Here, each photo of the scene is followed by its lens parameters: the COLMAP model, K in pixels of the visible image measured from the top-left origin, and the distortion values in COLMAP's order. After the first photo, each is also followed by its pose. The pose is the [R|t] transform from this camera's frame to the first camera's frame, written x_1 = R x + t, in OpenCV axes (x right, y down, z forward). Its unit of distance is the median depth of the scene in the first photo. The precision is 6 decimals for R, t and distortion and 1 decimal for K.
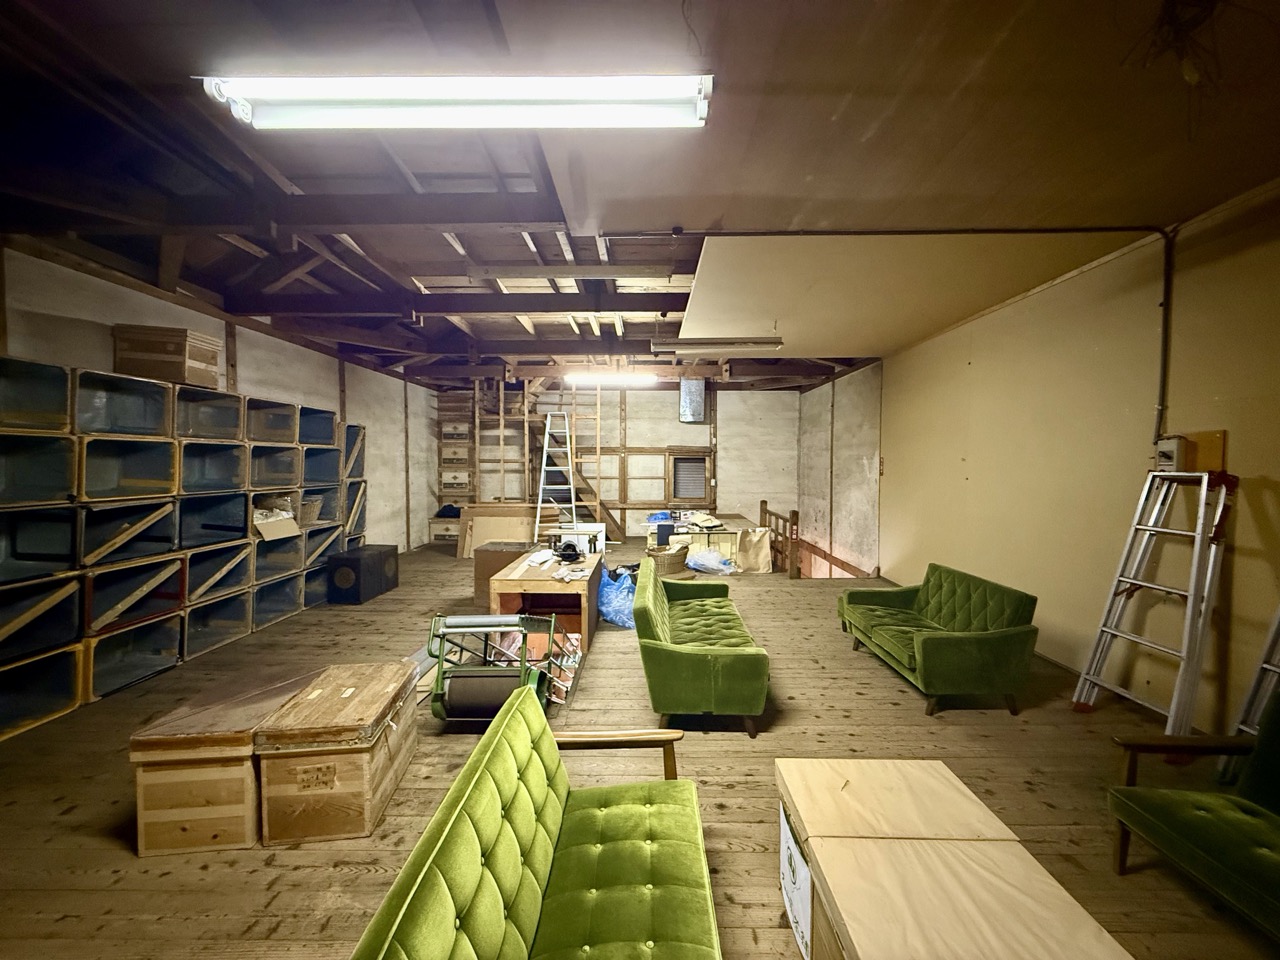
lens RADIAL K [[512.6, 0, 629.7], [0, 512.6, 480.5], [0, 0, 1]] dist [-0.000088, -0.000088]
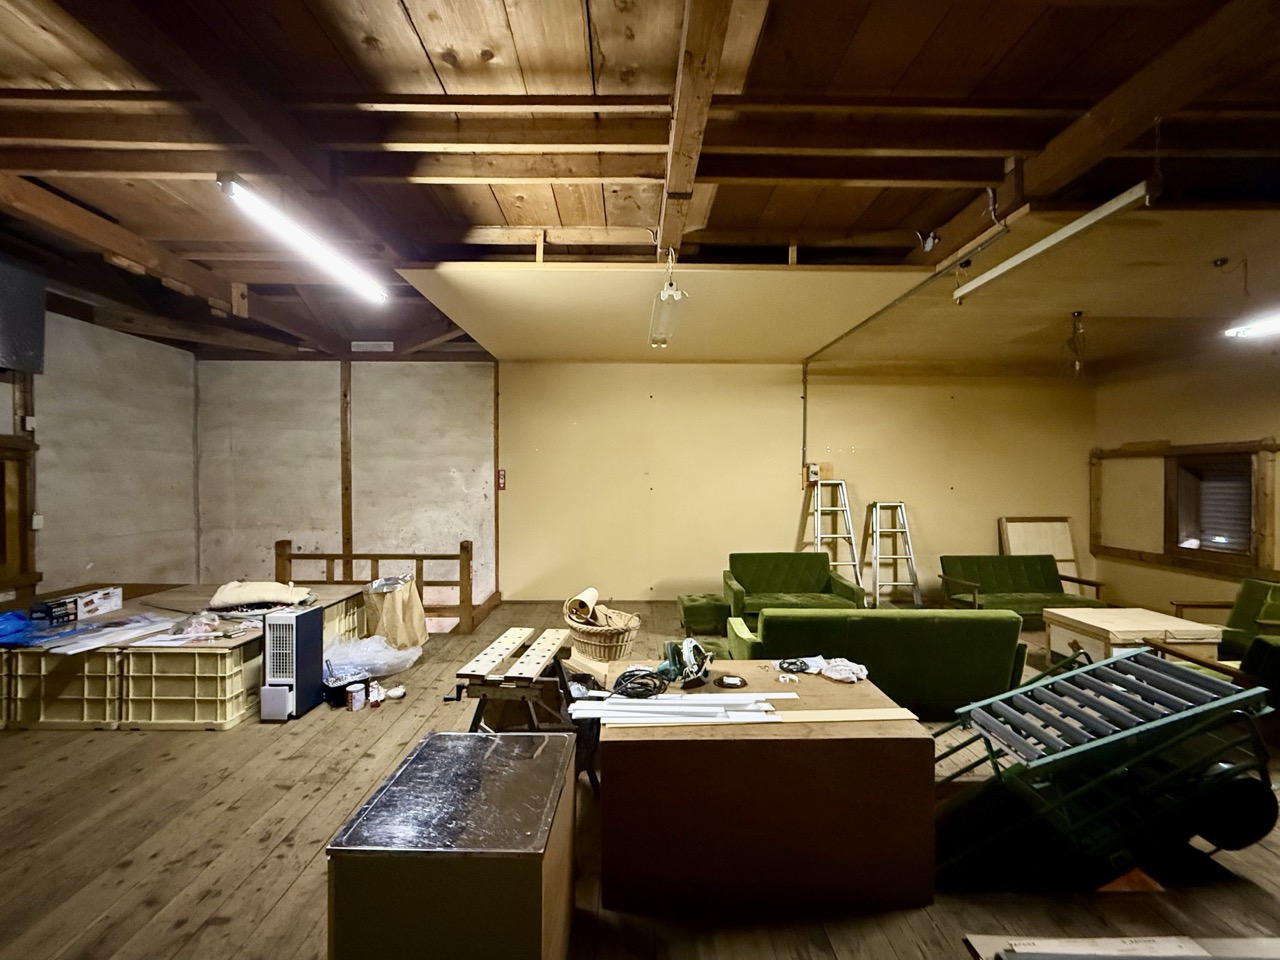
lens RADIAL K [[528.5, 0, 634.4], [0, 528.5, 480.0], [0, 0, 1]] dist [-0.002382, -0.000360]
pose [[-0.047972, -0.007951, 0.998817, -0.600730], [0.031953, 0.999444, 0.009490, -0.038524], [-0.998337, 0.032370, -0.047691, 1.068776]]
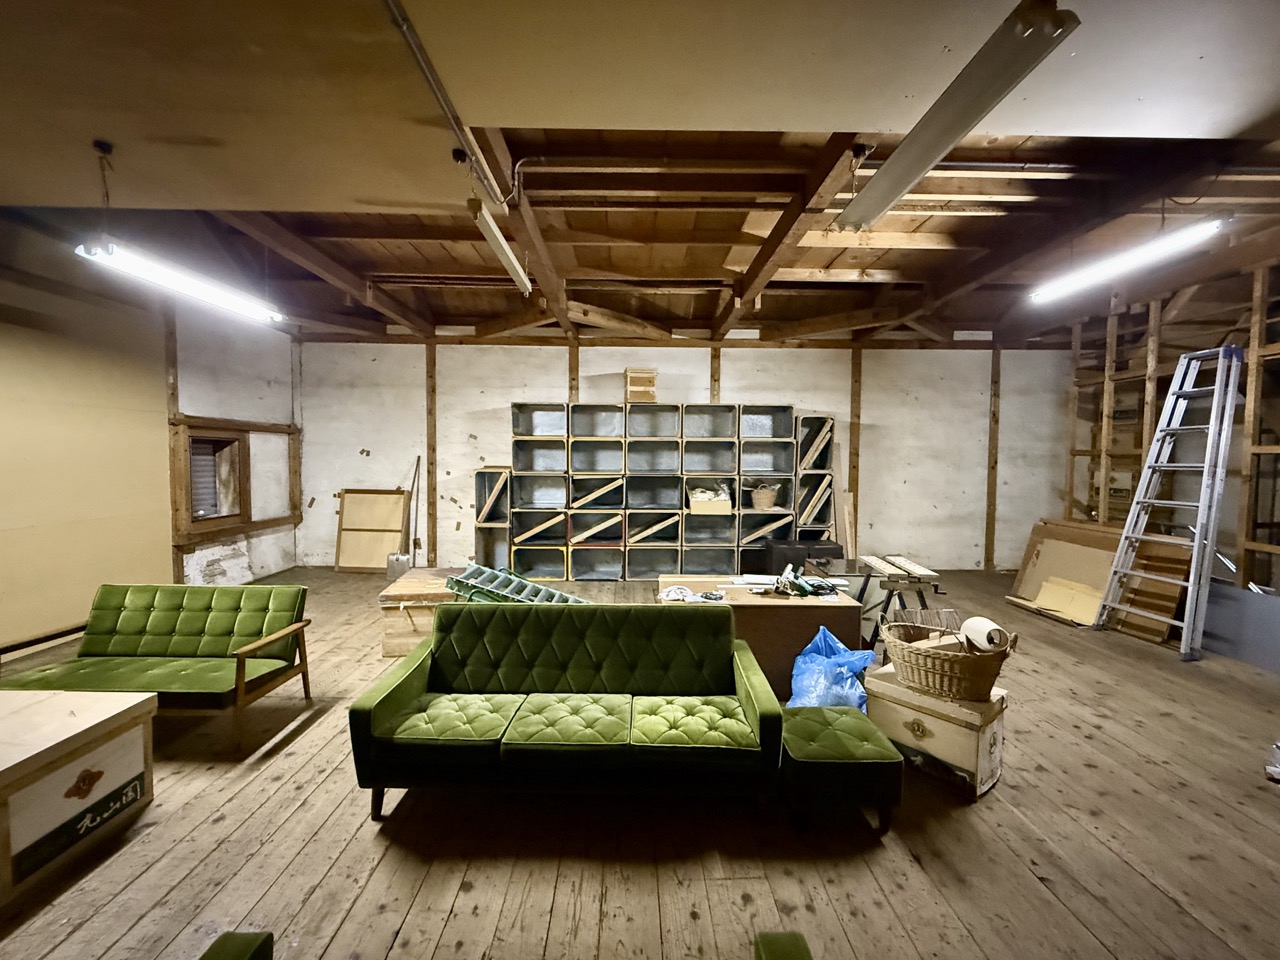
lens RADIAL K [[512.6, 0, 629.7], [0, 512.6, 480.5], [0, 0, 1]] dist [-0.000088, -0.000088]
pose [[0.034757, 0.046758, -0.998301, 0.558895], [-0.038992, 0.998208, 0.045396, -0.019693], [0.998635, 0.037348, 0.036517, 0.758835]]
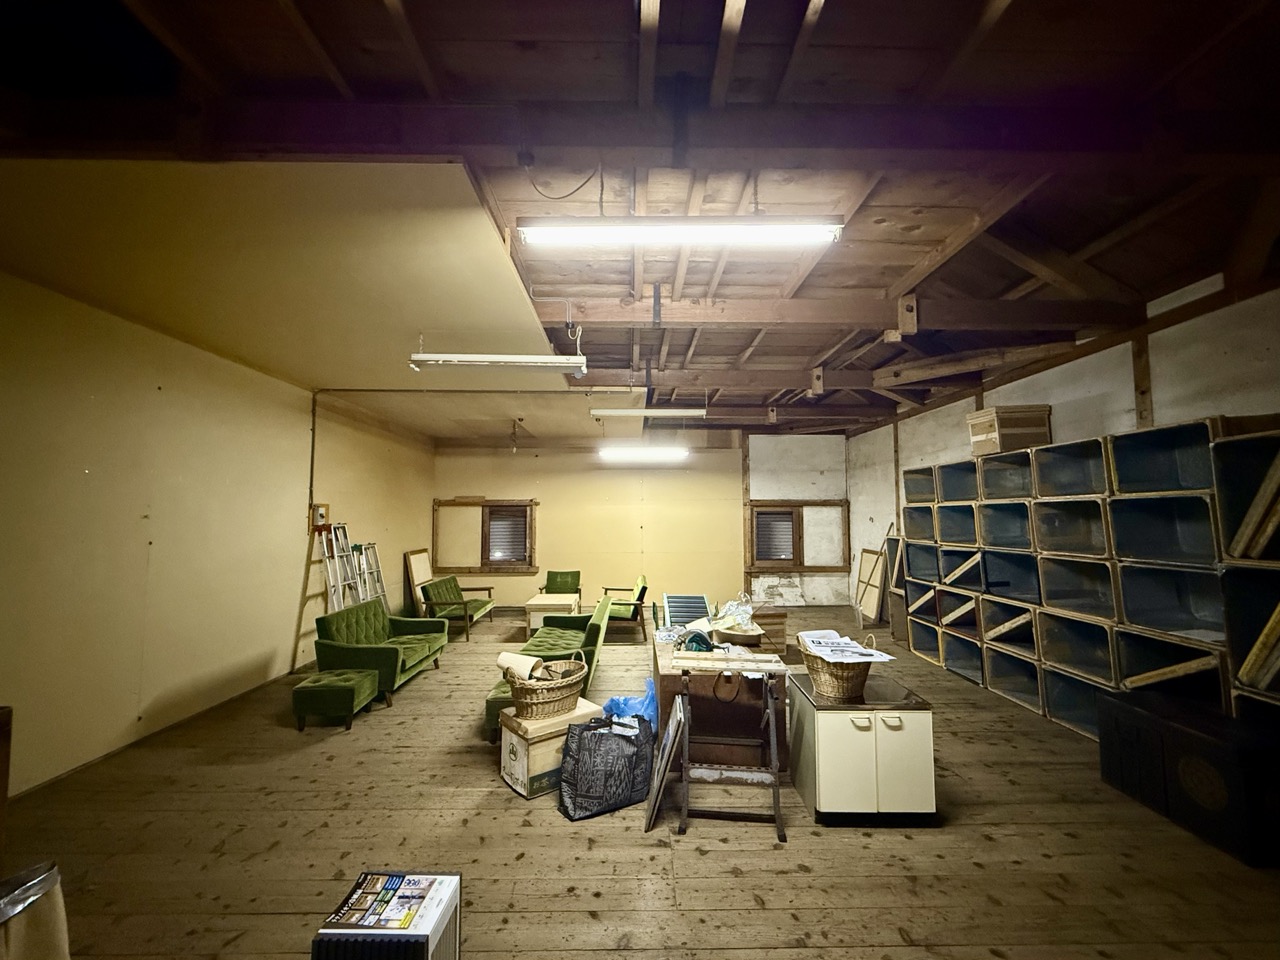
lens RADIAL K [[522.6, 0, 656.2], [0, 522.6, 479.9], [0, 0, 1]] dist [-0.000128, 0.000083]
pose [[-0.996608, -0.007215, -0.081982, 0.003102], [-0.004156, 0.999291, -0.037418, -0.066829], [0.082194, -0.036951, -0.995931, 1.744639]]
